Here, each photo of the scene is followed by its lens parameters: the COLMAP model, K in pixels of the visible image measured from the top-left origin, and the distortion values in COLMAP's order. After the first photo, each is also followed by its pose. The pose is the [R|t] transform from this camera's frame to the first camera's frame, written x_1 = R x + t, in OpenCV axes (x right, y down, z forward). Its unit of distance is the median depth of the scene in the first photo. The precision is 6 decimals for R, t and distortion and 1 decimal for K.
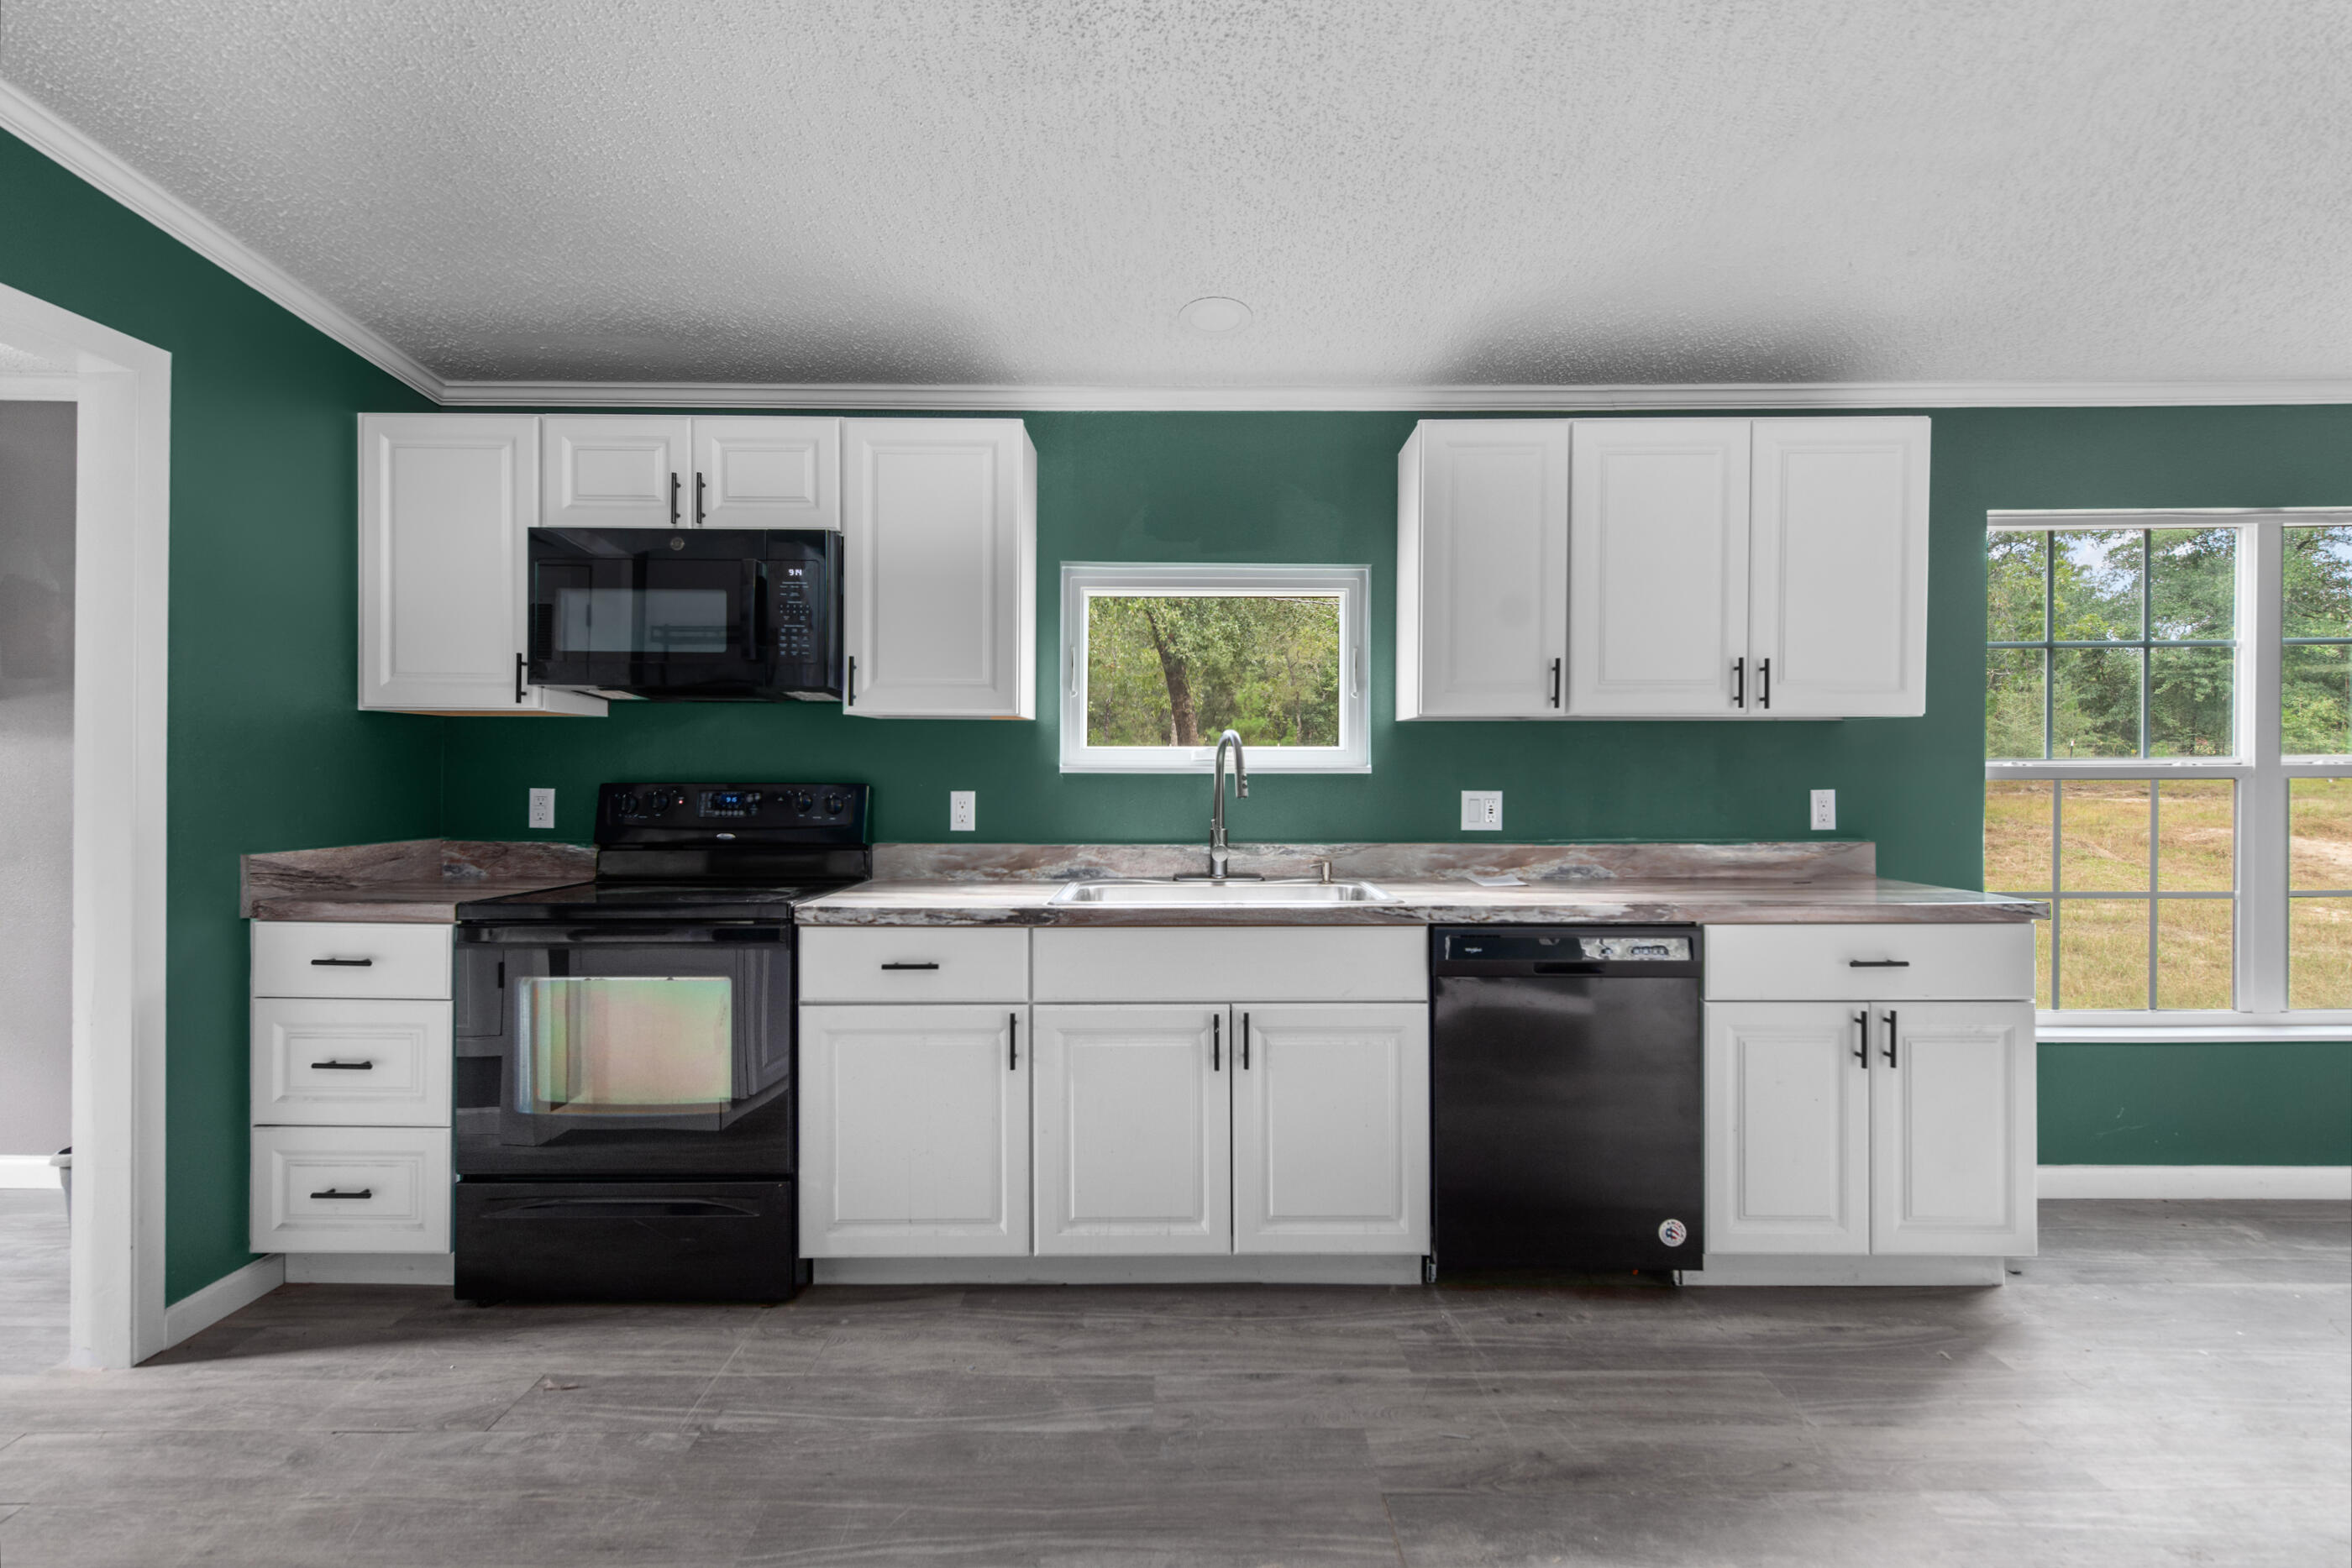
lens RADIAL K [[1067.7, 0, 1189.7], [0, 1067.7, 773.8], [0, 0, 1]] dist [0.009492, 0.000203]
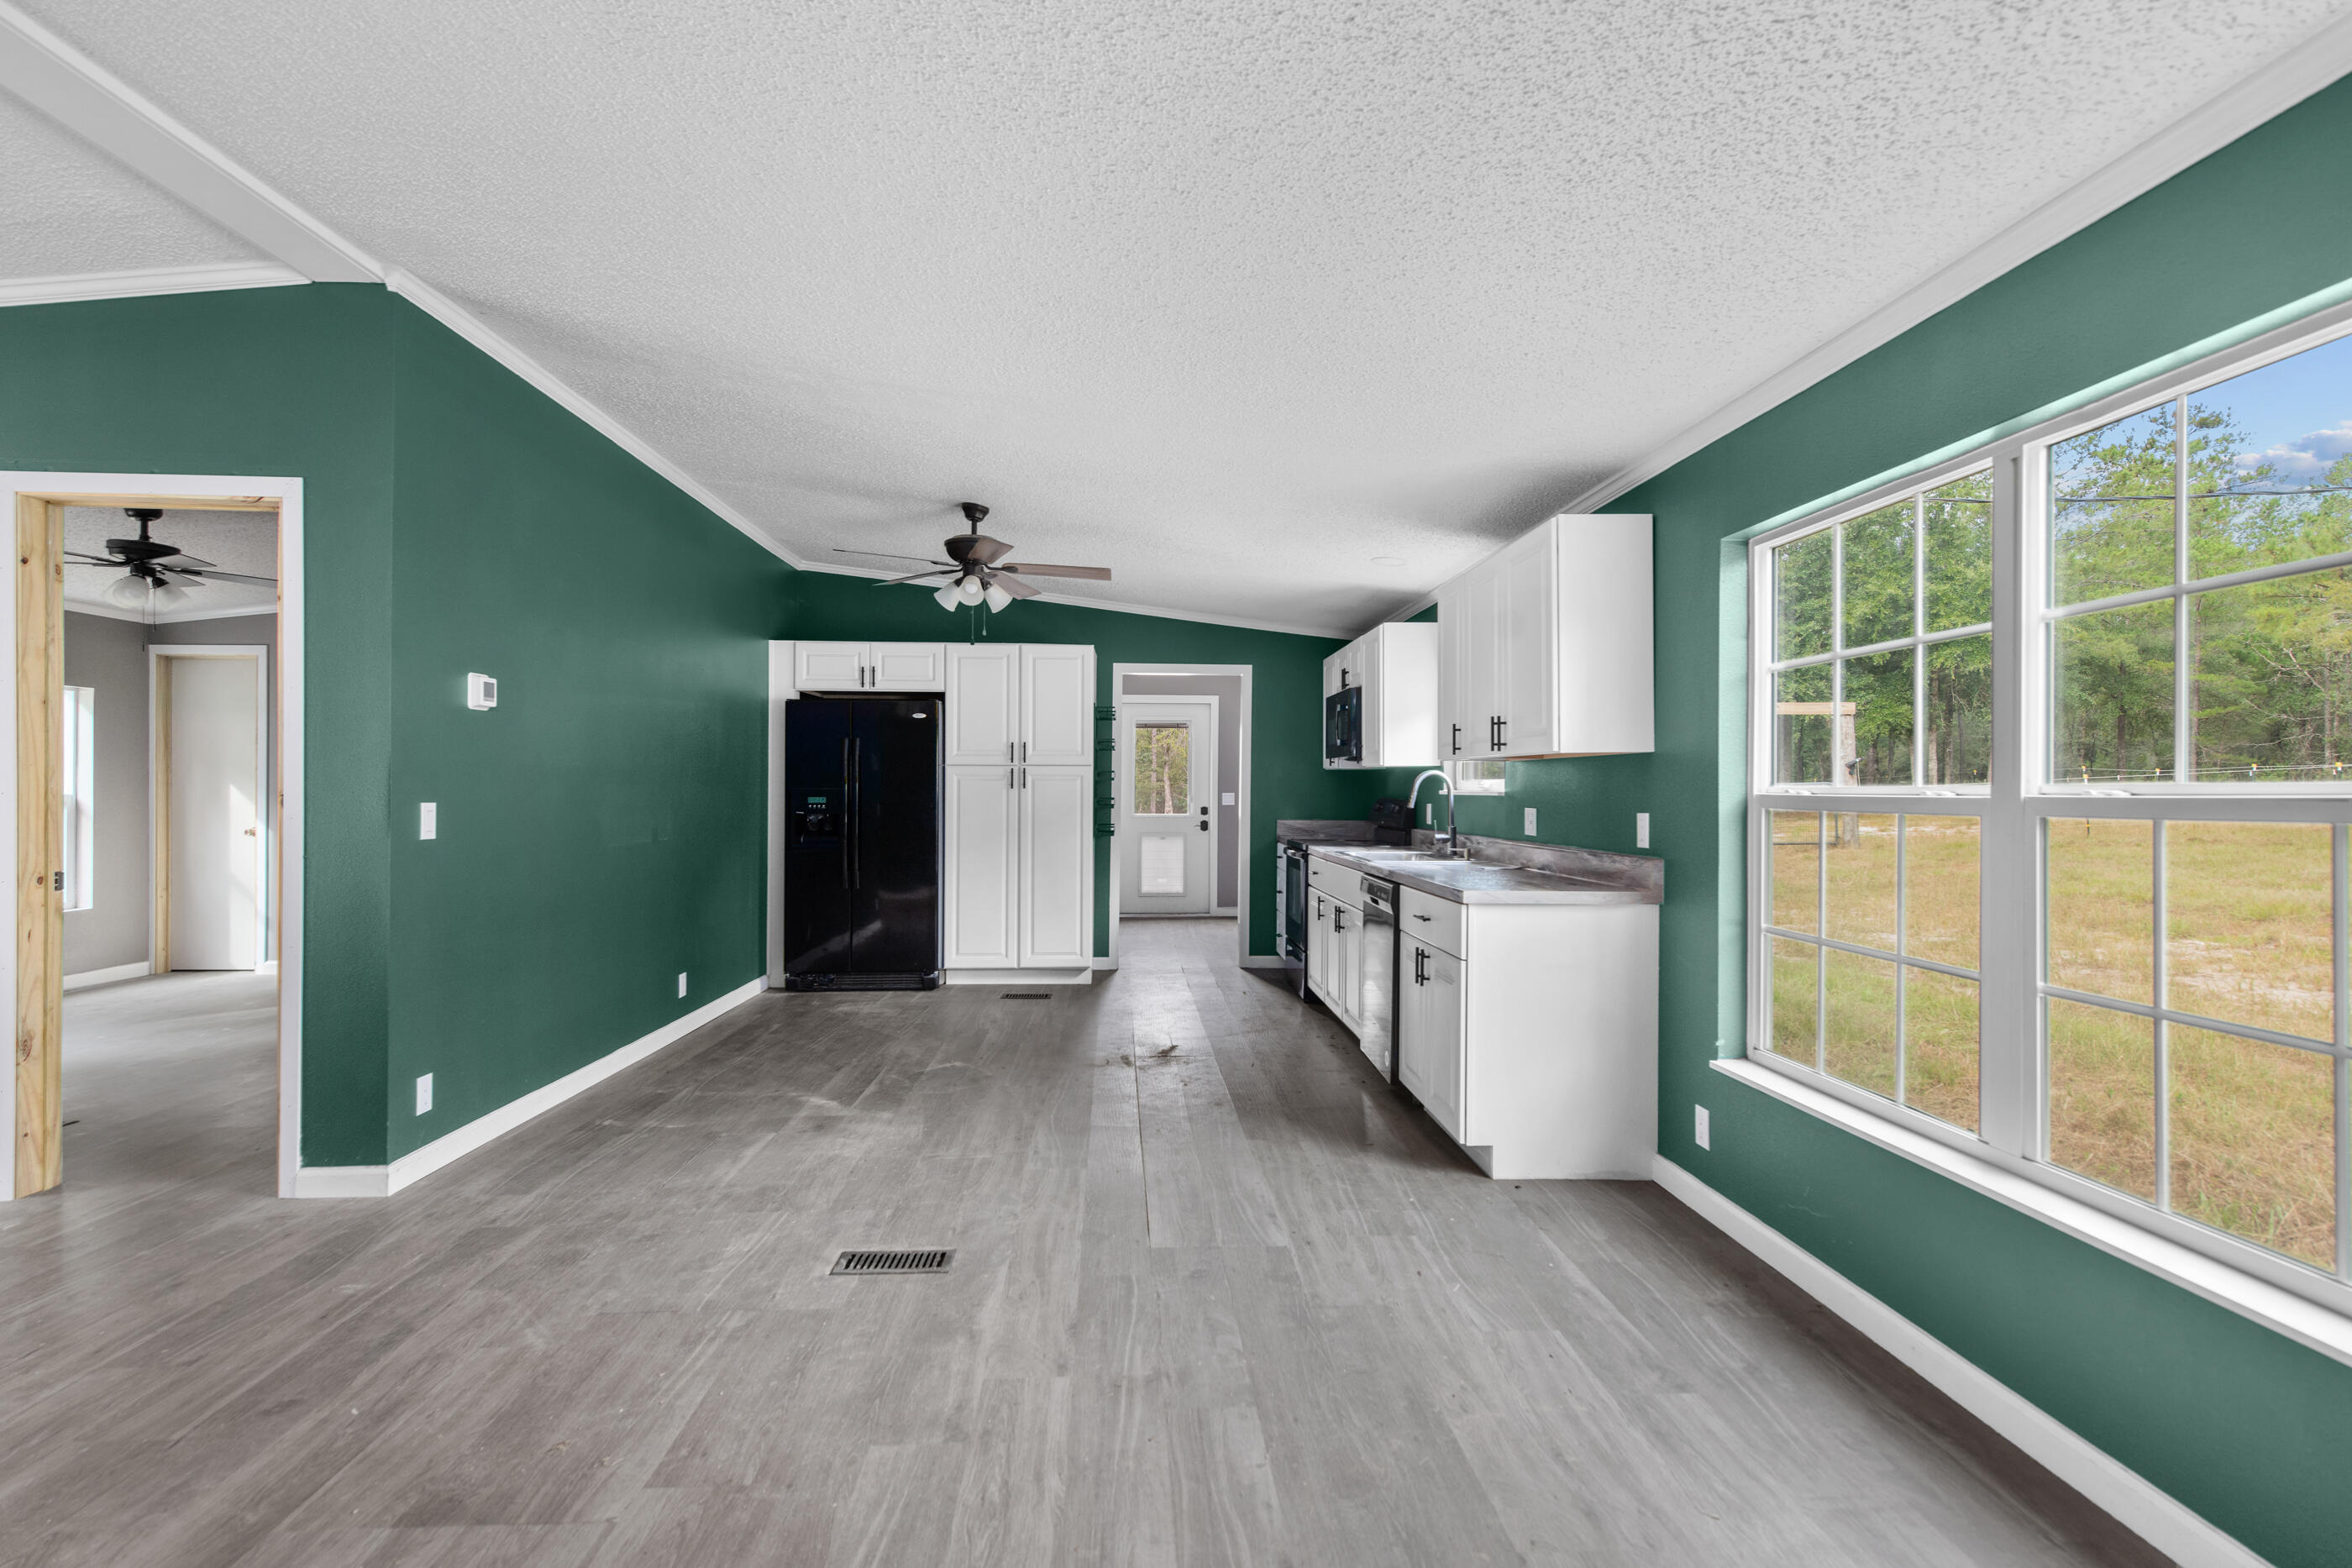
lens RADIAL K [[1099.0, 0, 1176.0], [0, 1099.0, 784.0], [0, 0, 1]] dist [0.023947, -0.011393]
pose [[0.047318, -0.004156, -0.998871, 2.166935], [-0.010404, 0.999935, -0.004653, -0.006380], [0.998826, 0.010612, 0.047271, 0.554036]]
